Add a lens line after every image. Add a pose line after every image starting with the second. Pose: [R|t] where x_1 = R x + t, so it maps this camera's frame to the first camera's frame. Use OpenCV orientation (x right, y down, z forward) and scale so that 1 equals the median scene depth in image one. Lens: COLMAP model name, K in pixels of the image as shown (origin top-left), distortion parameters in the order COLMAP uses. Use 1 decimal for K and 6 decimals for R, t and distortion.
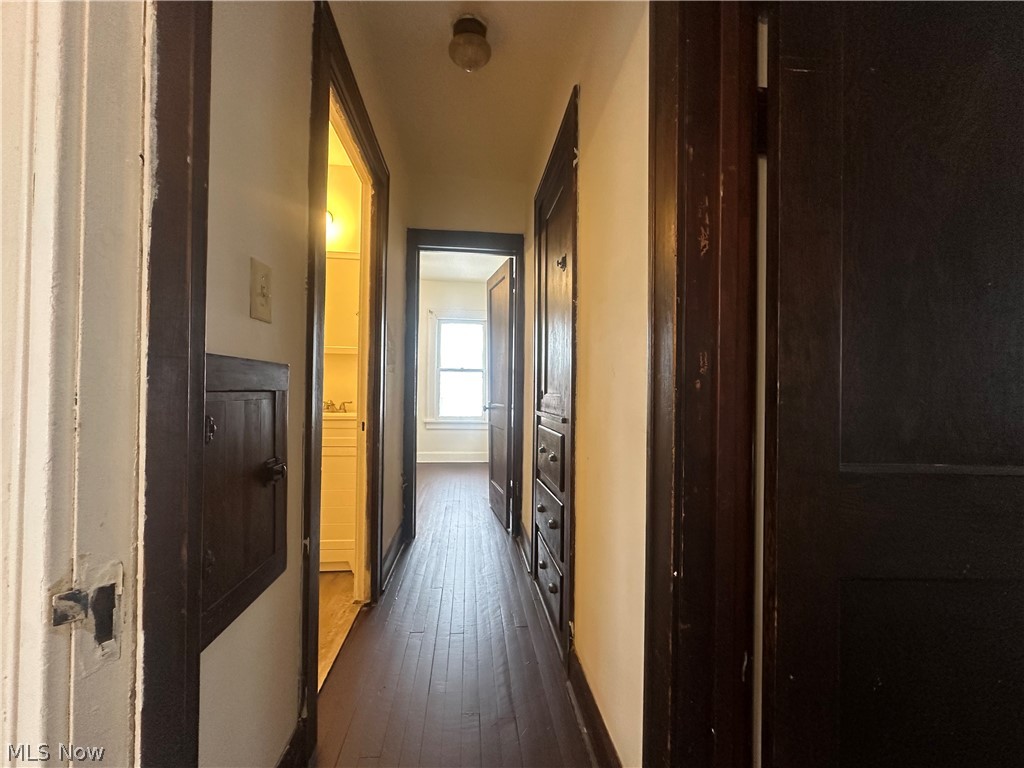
lens RADIAL K [[409.4, 0, 508.3], [0, 409.4, 389.8], [0, 0, 1]] dist [-0.003846, 0.000583]
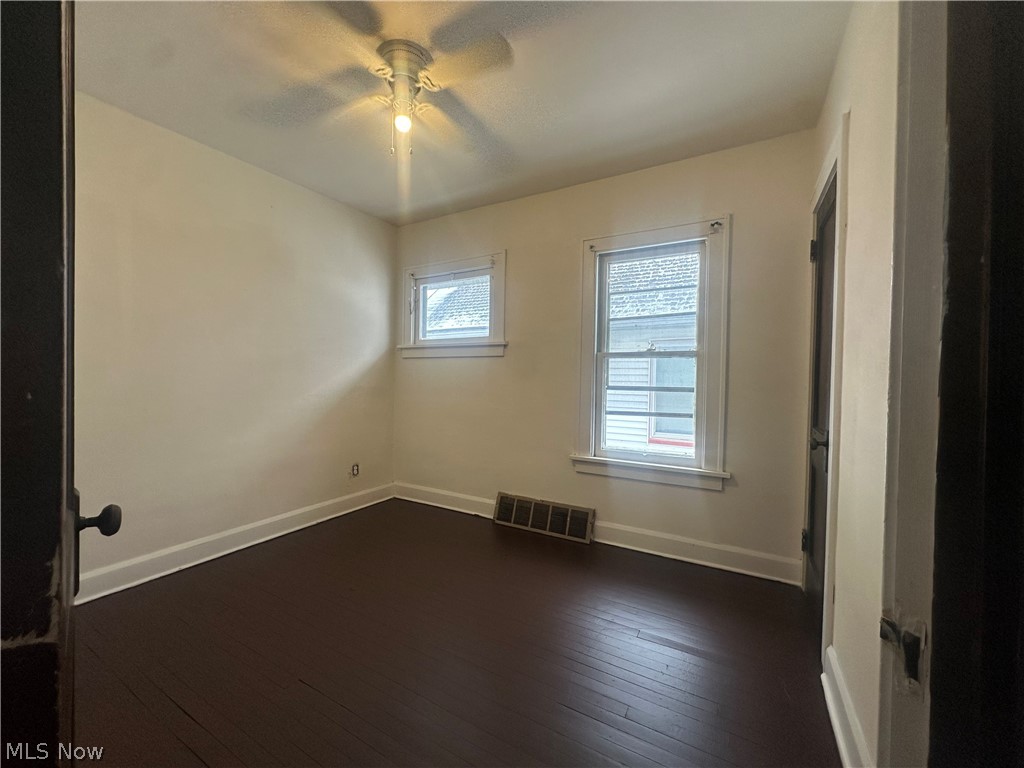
lens RADIAL K [[409.4, 0, 506.4], [0, 409.4, 383.2], [0, 0, 1]] dist [-0.003846, 0.000583]
pose [[-0.596531, -0.018292, -0.802382, 0.136442], [-0.023300, 0.999714, -0.005468, -0.044669], [0.802252, 0.015433, -0.596786, 0.129051]]
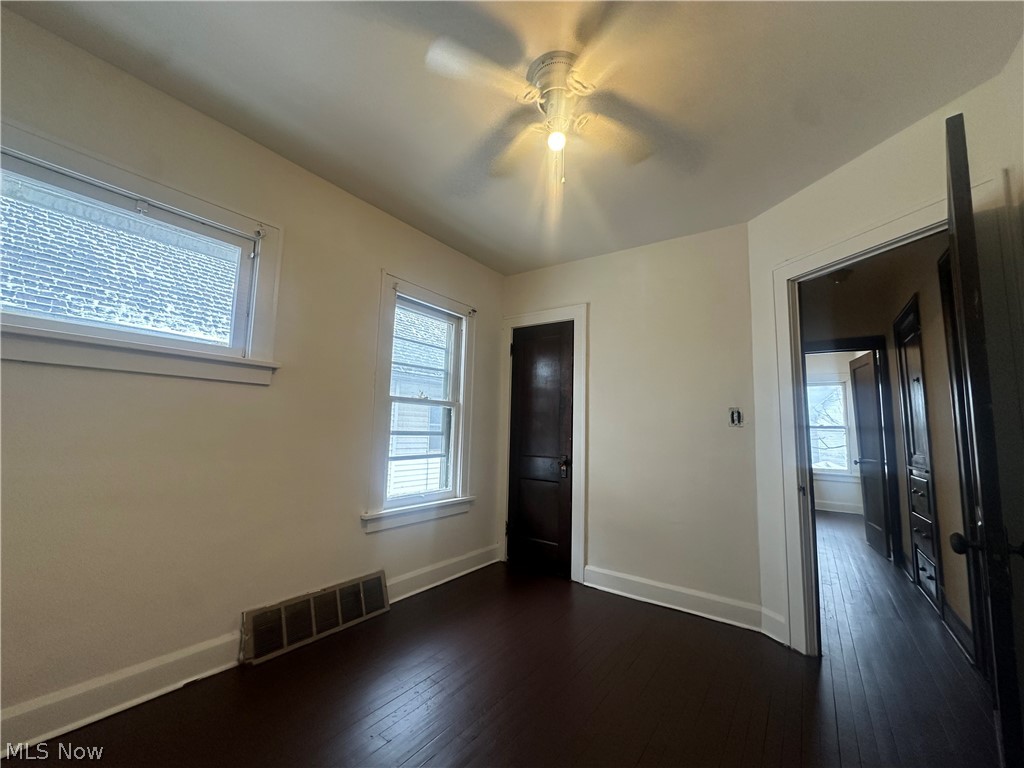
lens RADIAL K [[409.4, 0, 510.3], [0, 409.4, 386.0], [0, 0, 1]] dist [-0.003846, 0.000583]
pose [[0.749876, -0.066226, -0.658255, -0.021951], [-0.014726, 0.993060, -0.116686, -0.047804], [0.661414, 0.097194, 0.743697, -1.221071]]
